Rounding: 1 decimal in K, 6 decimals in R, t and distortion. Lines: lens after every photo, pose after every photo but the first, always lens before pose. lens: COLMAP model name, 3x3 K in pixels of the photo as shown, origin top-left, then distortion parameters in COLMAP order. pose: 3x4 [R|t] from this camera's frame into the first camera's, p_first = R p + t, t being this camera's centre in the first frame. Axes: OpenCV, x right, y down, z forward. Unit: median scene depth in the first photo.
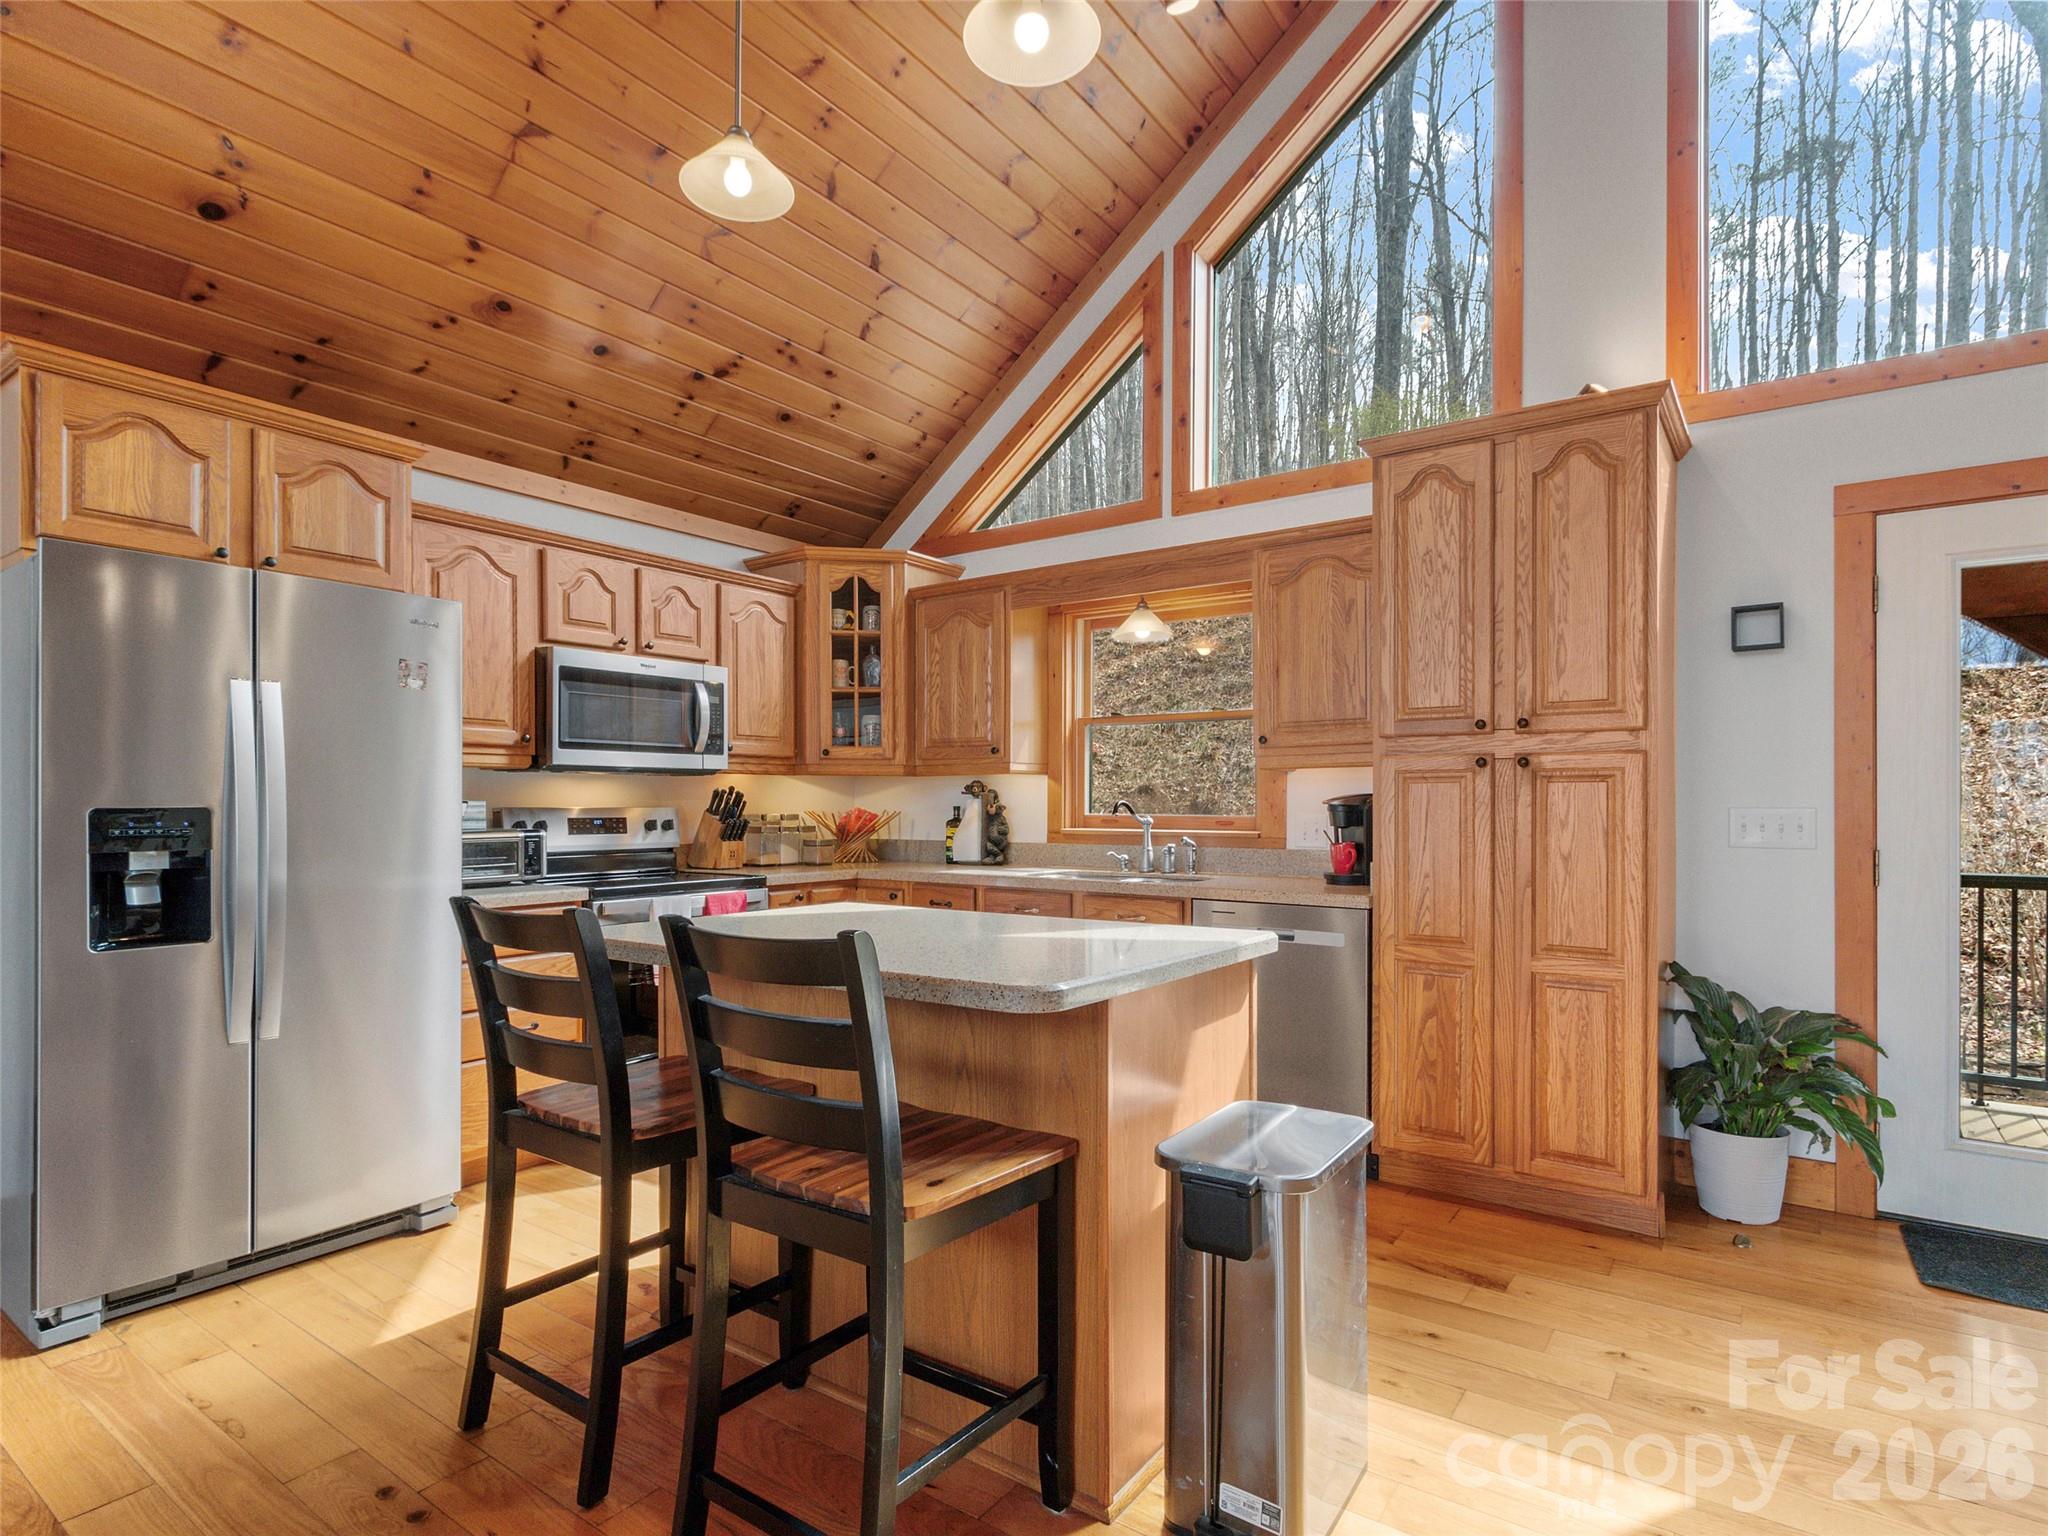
lens RADIAL K [[1068.4, 0, 1020.8], [0, 1068.4, 803.1], [0, 0, 1]] dist [0.004931, -0.000413]
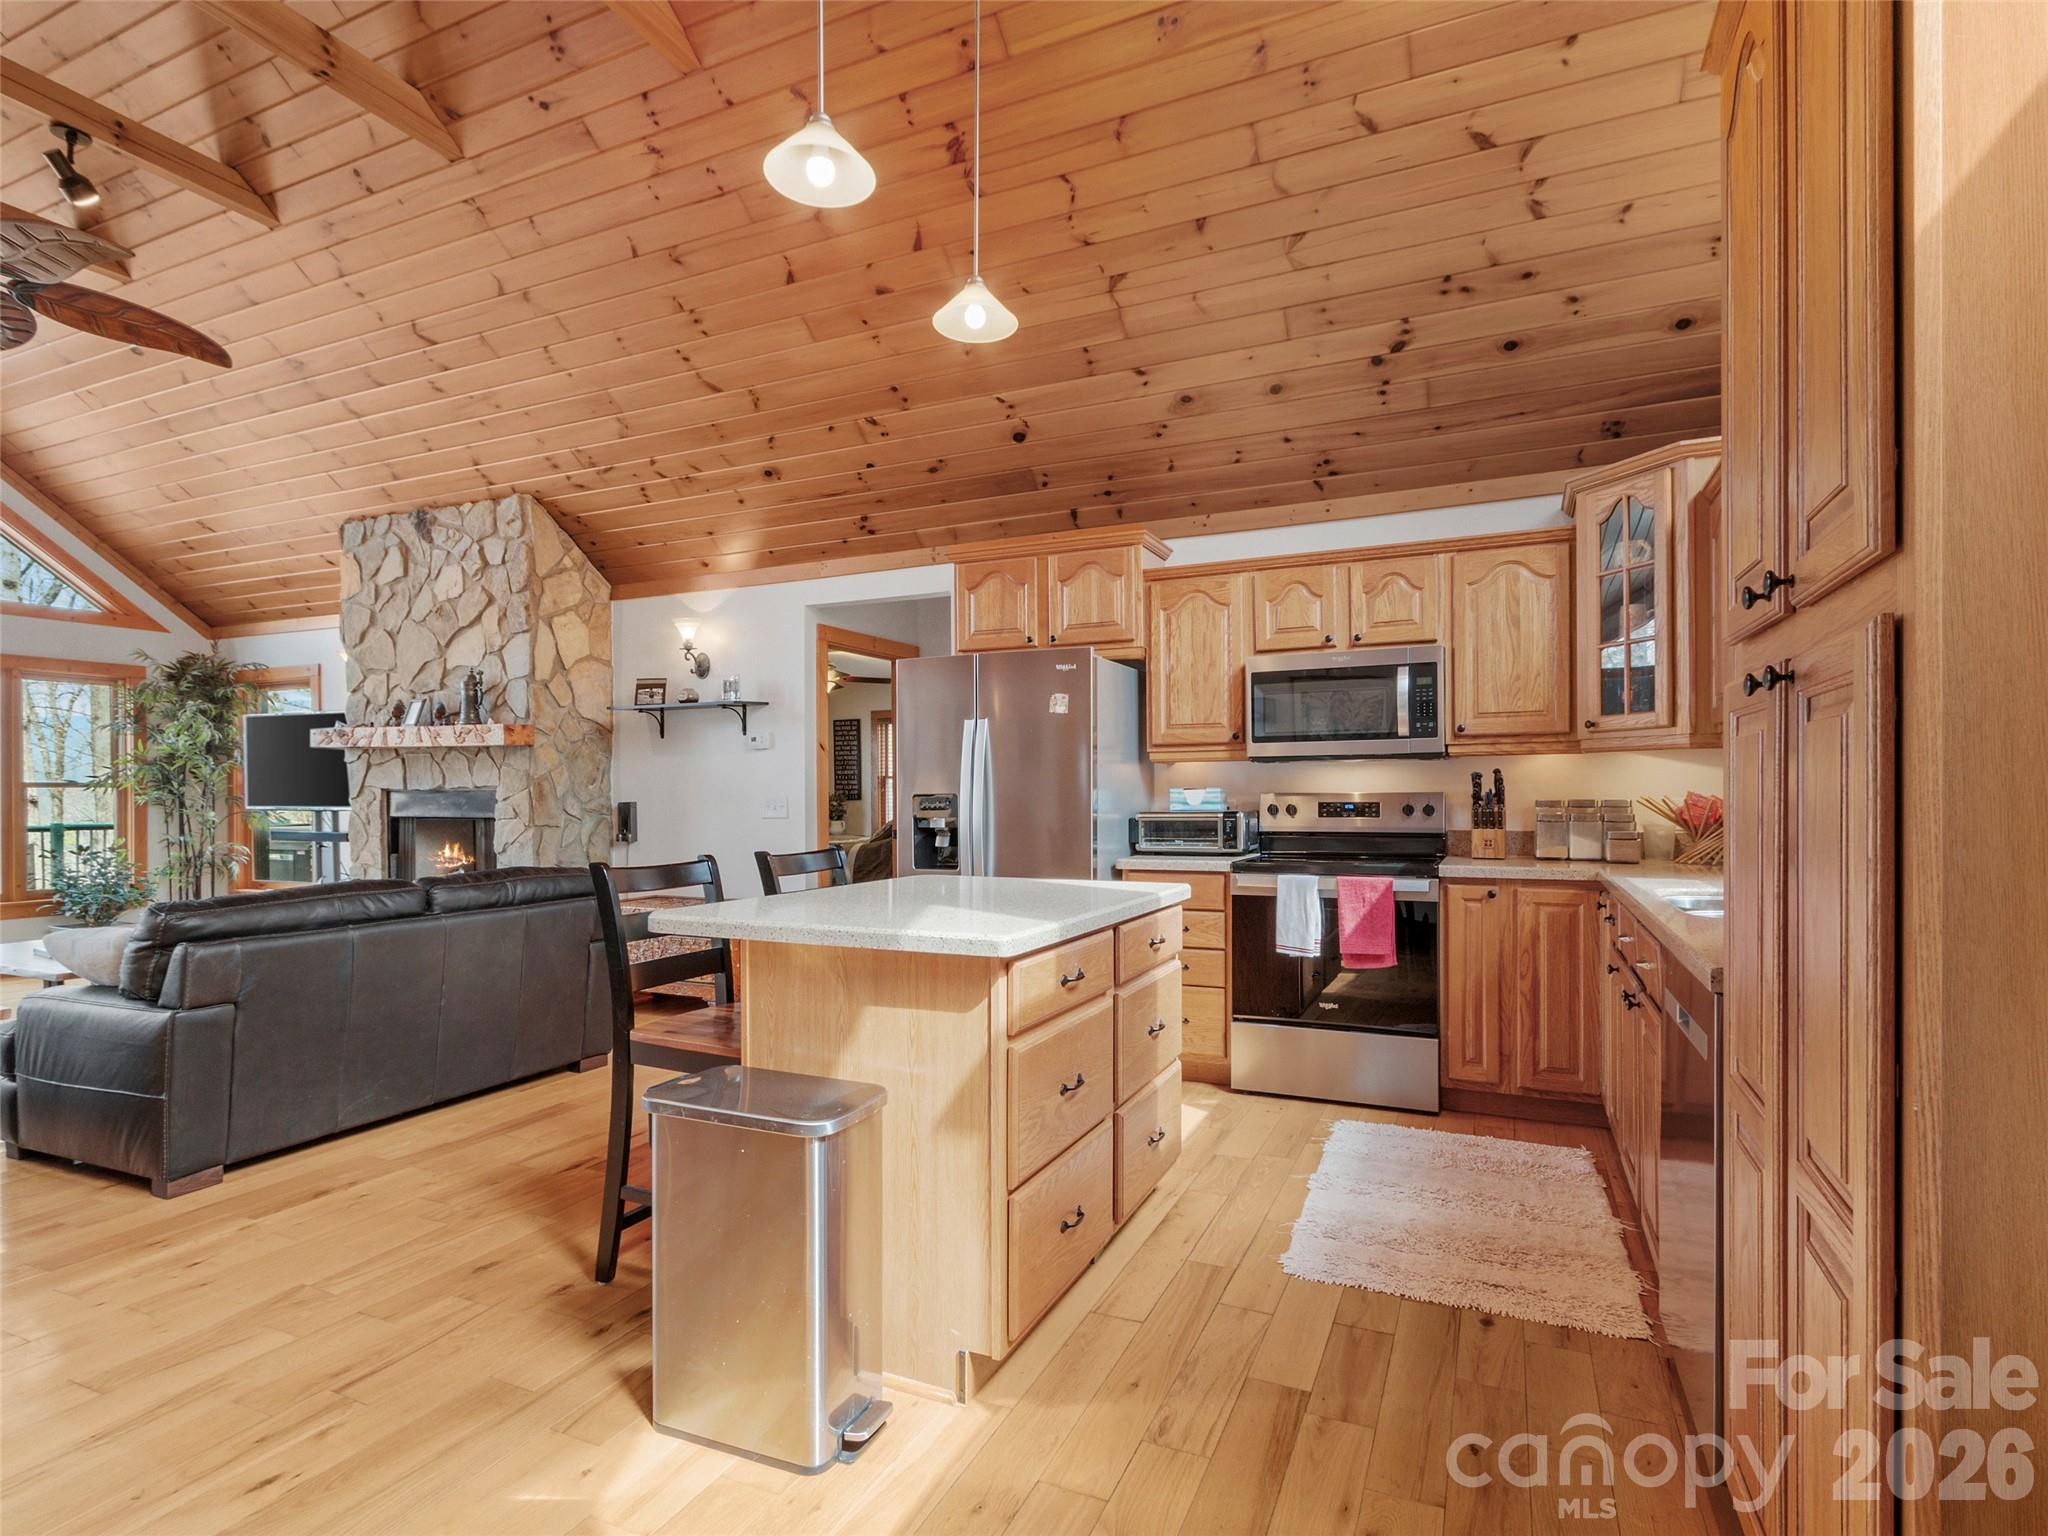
lens RADIAL K [[1052.4, 0, 1012.3], [0, 1052.4, 799.0], [0, 0, 1]] dist [0.003761, -0.003078]
pose [[0.189053, 0.005112, -0.981953, 0.675708], [0.006182, 0.999960, 0.006396, 0.001686], [0.981947, -0.007279, 0.189014, 0.529207]]
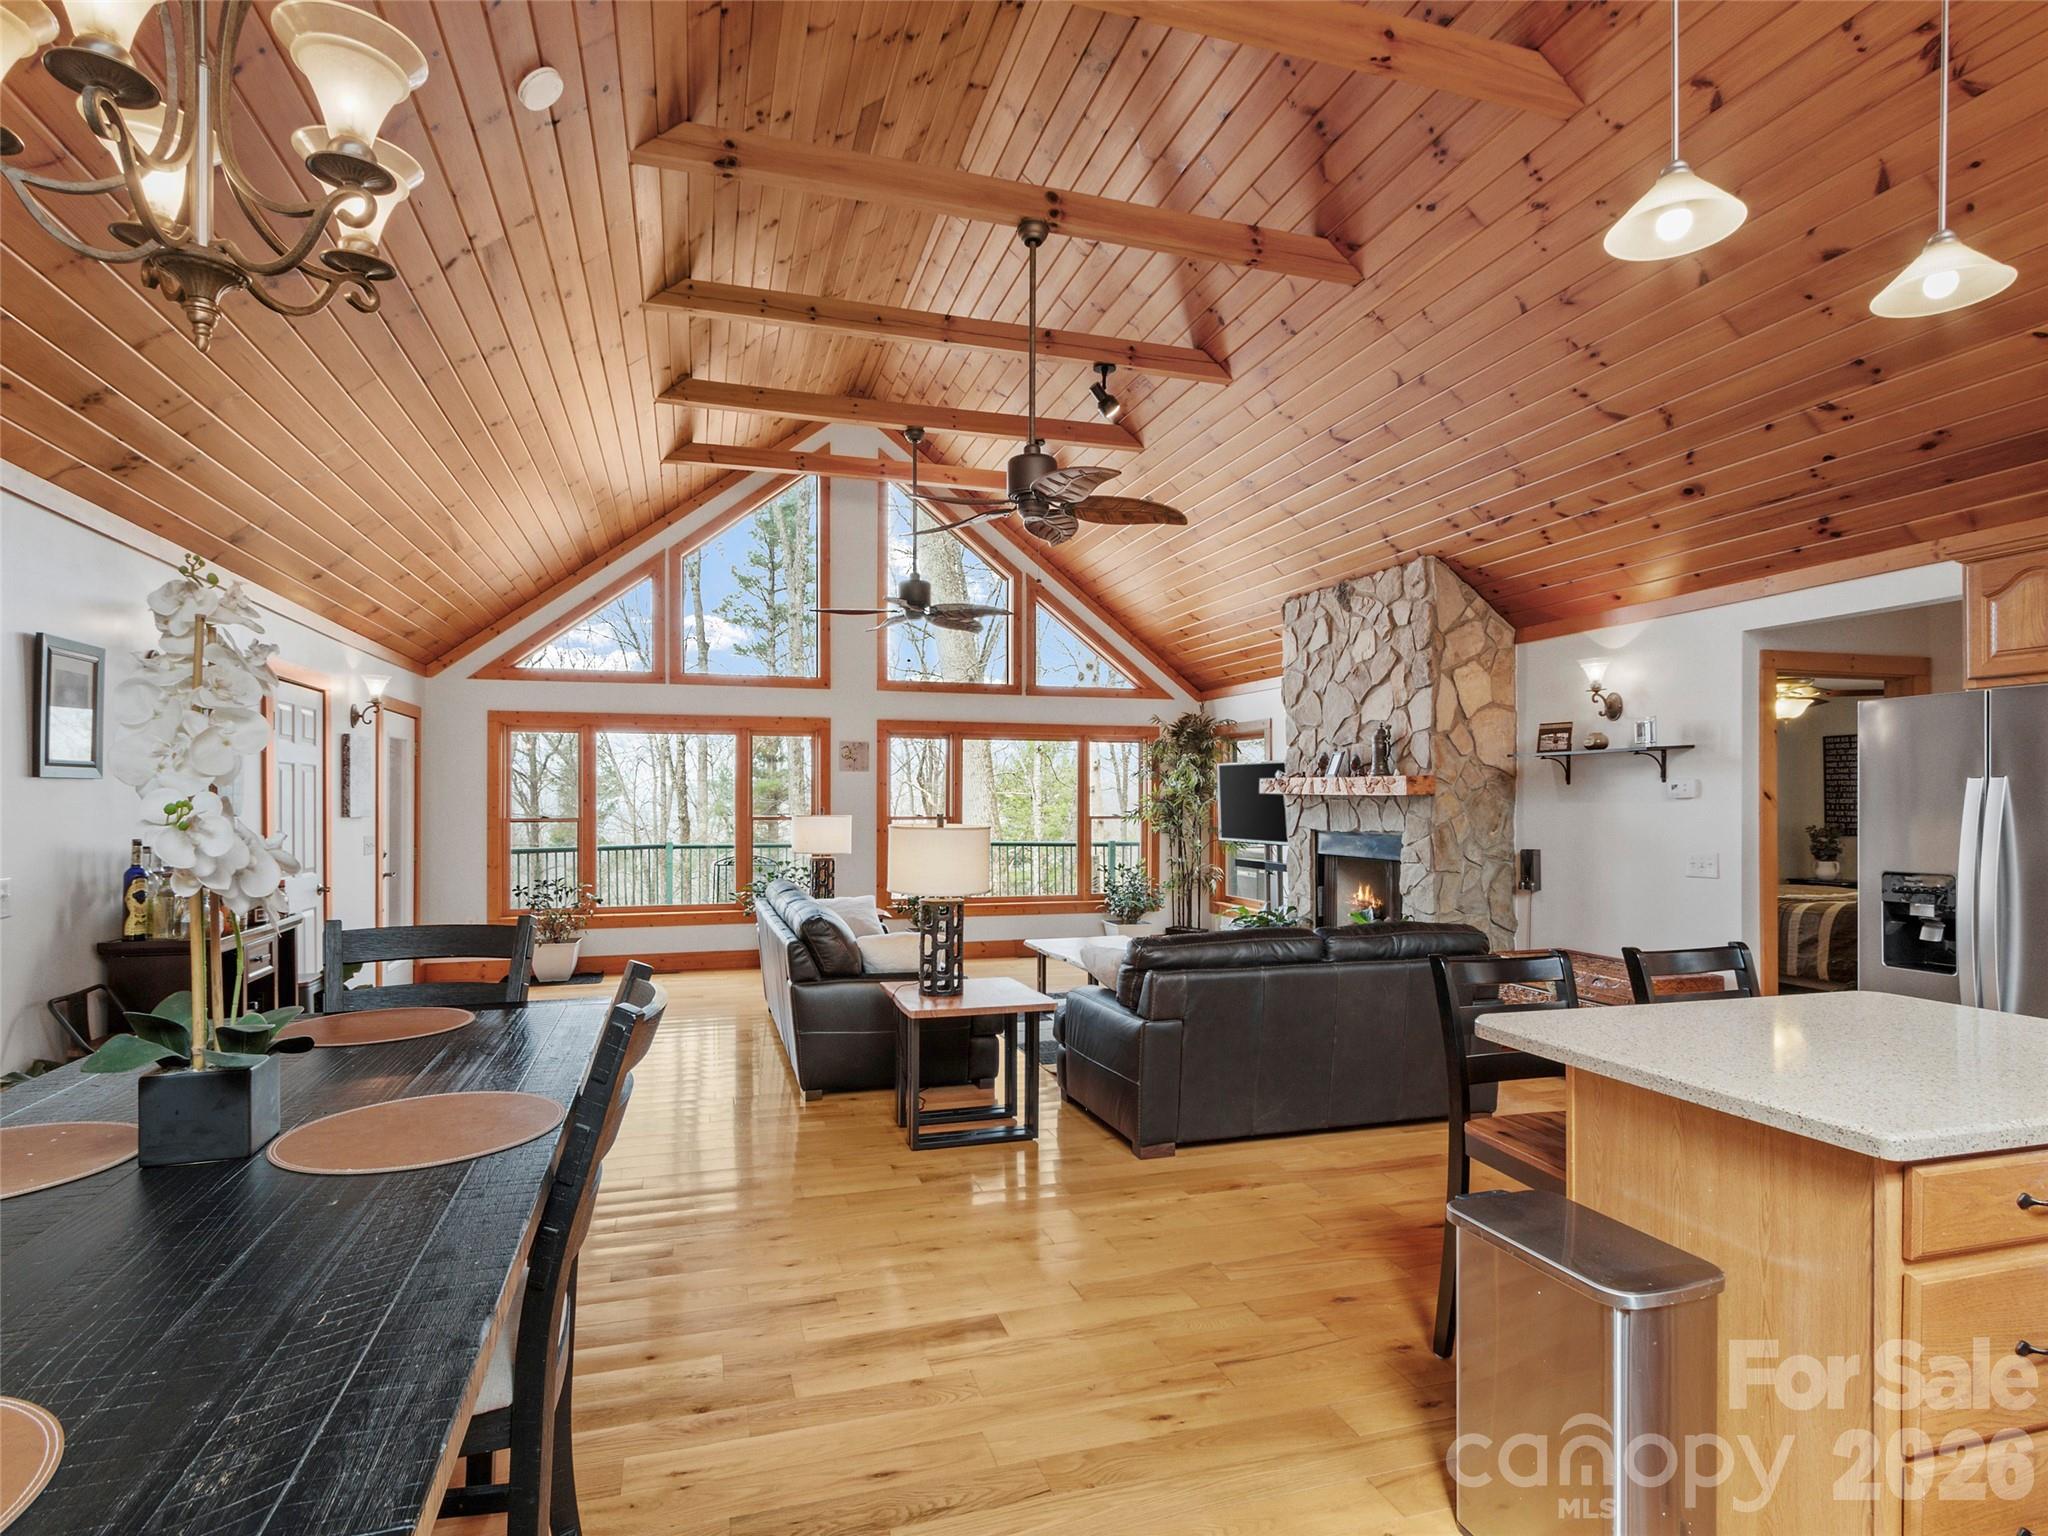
lens RADIAL K [[1052.4, 0, 1012.3], [0, 1052.4, 799.0], [0, 0, 1]] dist [0.003761, -0.003078]
pose [[-0.607829, -0.004472, -0.794055, 0.703858], [0.000132, 0.999984, -0.005733, -0.056797], [0.794068, -0.003590, -0.607819, 0.601108]]
